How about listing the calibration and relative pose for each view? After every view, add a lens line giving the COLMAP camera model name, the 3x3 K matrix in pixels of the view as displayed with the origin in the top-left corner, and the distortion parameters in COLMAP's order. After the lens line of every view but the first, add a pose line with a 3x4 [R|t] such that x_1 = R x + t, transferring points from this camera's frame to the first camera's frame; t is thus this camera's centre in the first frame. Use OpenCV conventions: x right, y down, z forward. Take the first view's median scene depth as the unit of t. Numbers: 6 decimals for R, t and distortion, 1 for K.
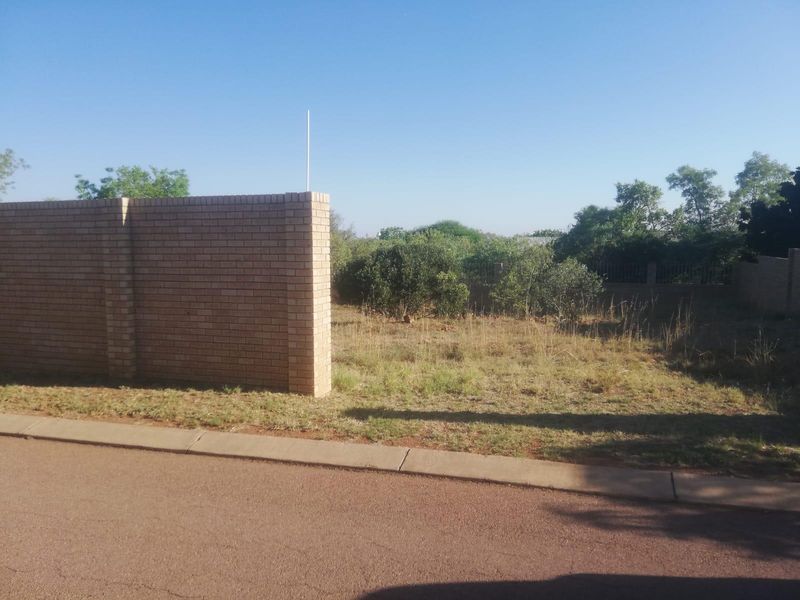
lens RADIAL K [[590.4, 0, 398.9], [0, 590.4, 298.6], [0, 0, 1]] dist [0.096392, -0.144080]
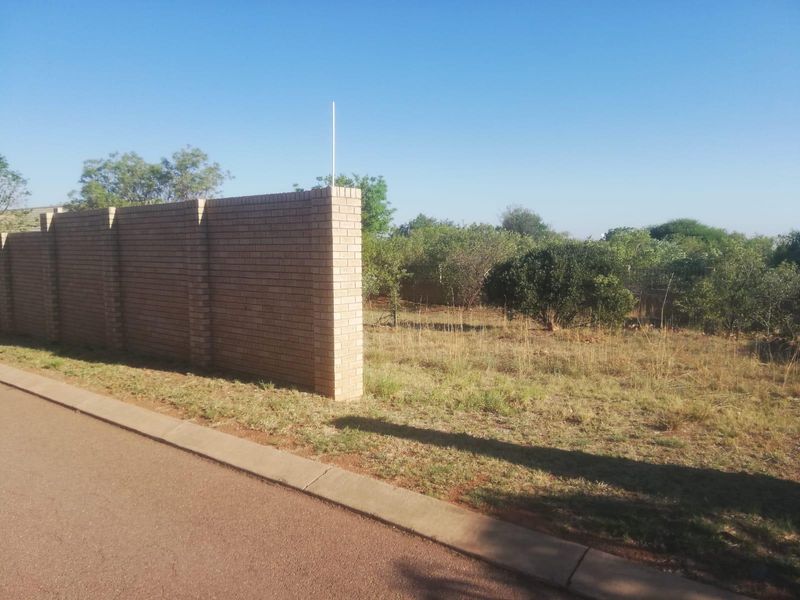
lens RADIAL K [[593.5, 0, 400.0], [0, 593.5, 300.0], [0, 0, 1]] dist [0.067017, -0.101419]
pose [[0.928344, 0.035157, -0.370056, 0.279684], [-0.035925, 0.999343, 0.004818, -0.004402], [0.369982, 0.008822, 0.928997, 0.129402]]
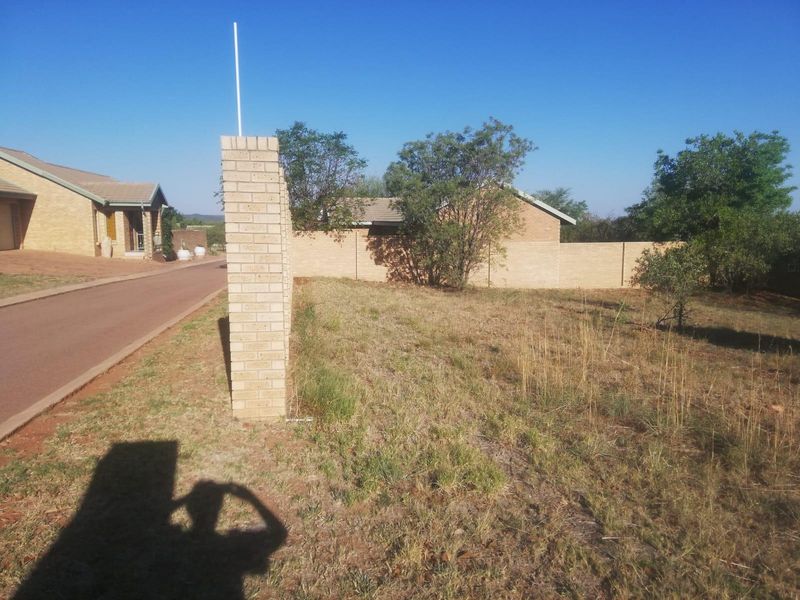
lens RADIAL K [[590.4, 0, 398.9], [0, 590.4, 298.6], [0, 0, 1]] dist [0.096392, -0.144080]
pose [[0.463872, 0.115335, -0.878362, 0.548704], [-0.089566, 0.992515, 0.083023, -0.056168], [0.881363, 0.040159, 0.470730, 0.757811]]
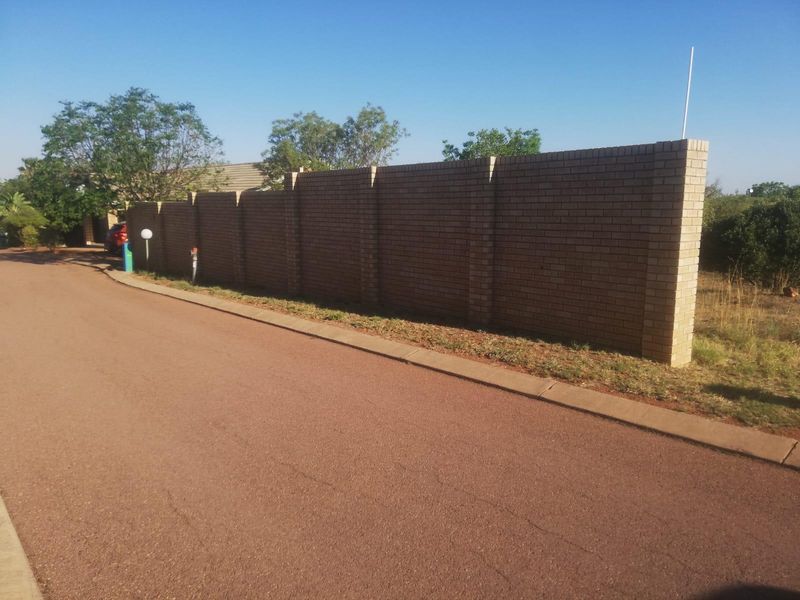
lens RADIAL K [[590.4, 0, 398.9], [0, 590.4, 298.6], [0, 0, 1]] dist [0.096392, -0.144080]
pose [[0.850076, 0.085483, -0.519676, -0.024673], [-0.050440, 0.995418, 0.081230, 0.006994], [0.524239, -0.042840, 0.850493, -0.006019]]
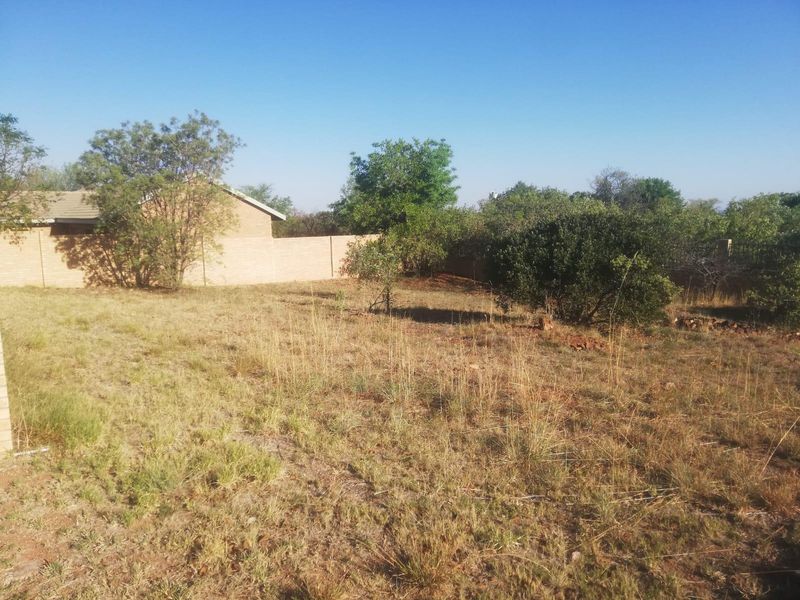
lens RADIAL K [[593.5, 0, 400.0], [0, 593.5, 300.0], [0, 0, 1]] dist [0.067017, -0.101419]
pose [[0.826191, 0.071146, -0.558880, 0.541540], [-0.044897, 0.997154, 0.060567, -0.055446], [0.561599, -0.024948, 0.827034, 0.681713]]
